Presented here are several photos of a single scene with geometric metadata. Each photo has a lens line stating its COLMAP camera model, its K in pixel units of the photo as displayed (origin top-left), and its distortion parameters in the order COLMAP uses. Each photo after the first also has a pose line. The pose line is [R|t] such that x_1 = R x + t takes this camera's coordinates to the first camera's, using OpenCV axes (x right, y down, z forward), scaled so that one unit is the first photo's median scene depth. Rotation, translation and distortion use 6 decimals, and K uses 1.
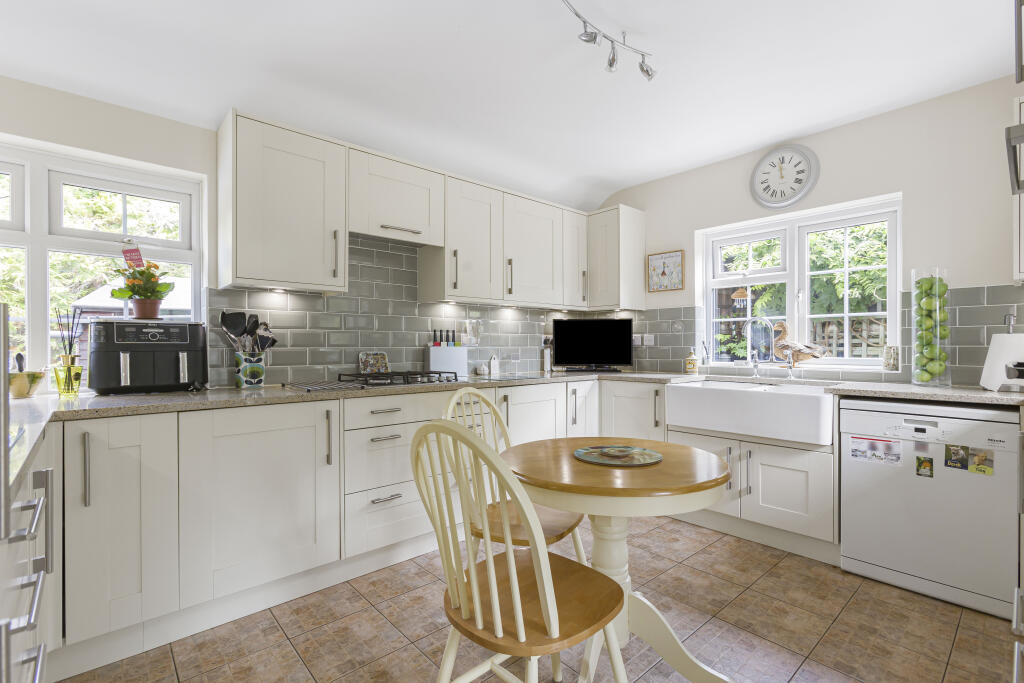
lens RADIAL K [[471.8, 0, 506.9], [0, 471.8, 344.0], [0, 0, 1]] dist [0.001235, 0.002151]
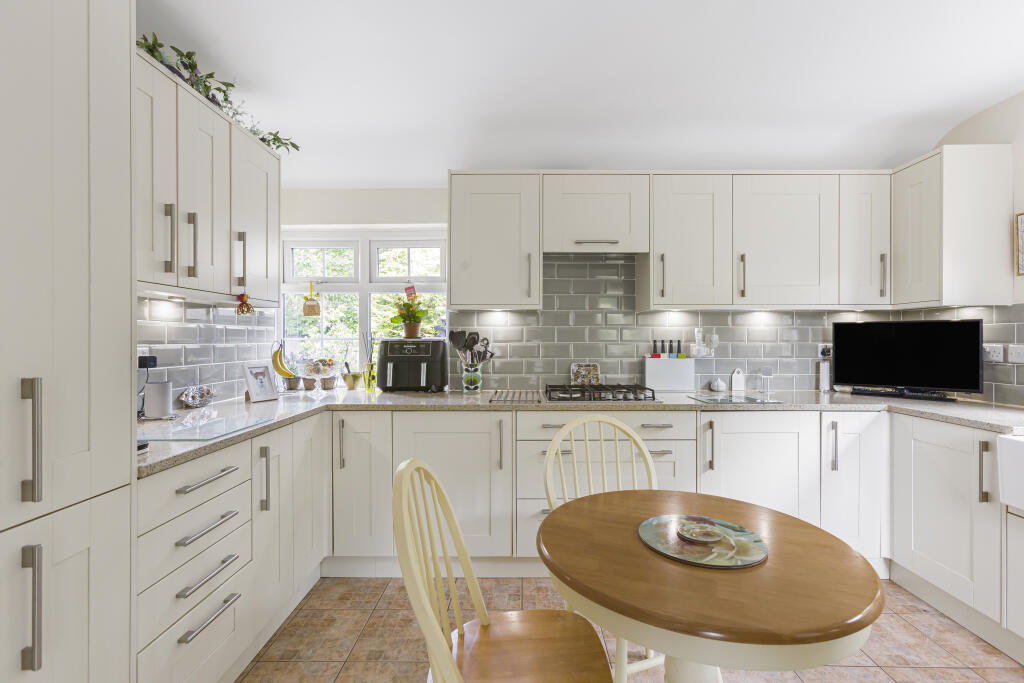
lens RADIAL K [[449.8, 0, 519.5], [0, 449.8, 339.7], [0, 0, 1]] dist [-0.002940, 0.002870]
pose [[0.746279, 0.001871, -0.665631, 0.261285], [0.002738, 0.999979, 0.005880, -0.040173], [0.665628, -0.006210, 0.746258, 0.170652]]
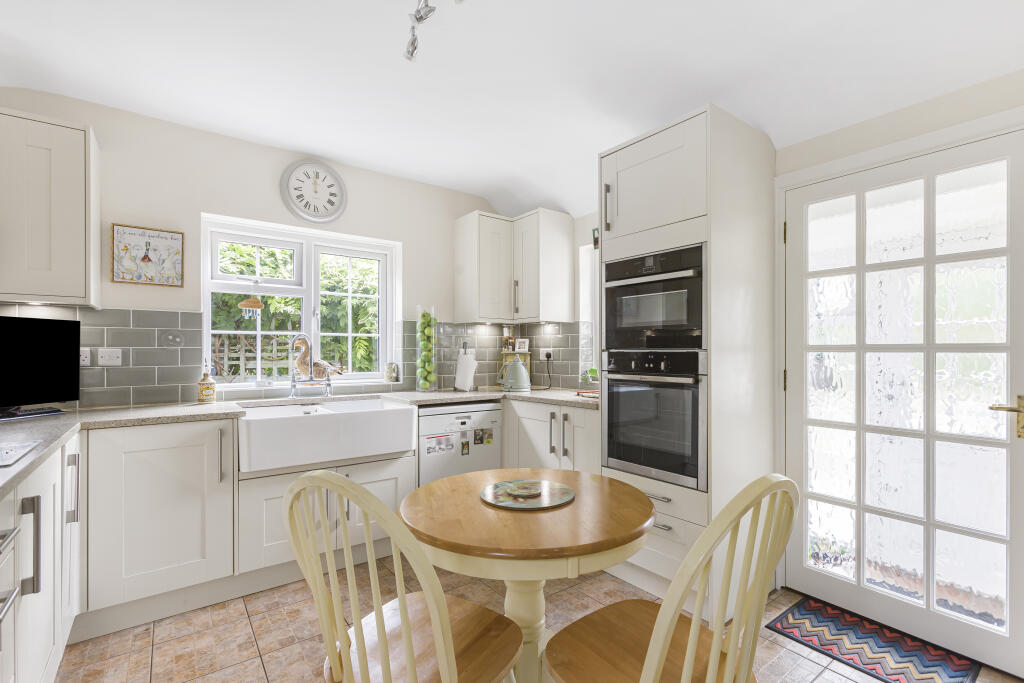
lens RADIAL K [[471.8, 0, 513.2], [0, 471.8, 350.4], [0, 0, 1]] dist [0.001235, 0.002151]
pose [[0.083511, 0.004233, 0.996498, -0.366080], [-0.004666, 0.999982, -0.003857, -0.021715], [-0.996496, -0.004327, 0.083530, 0.513134]]
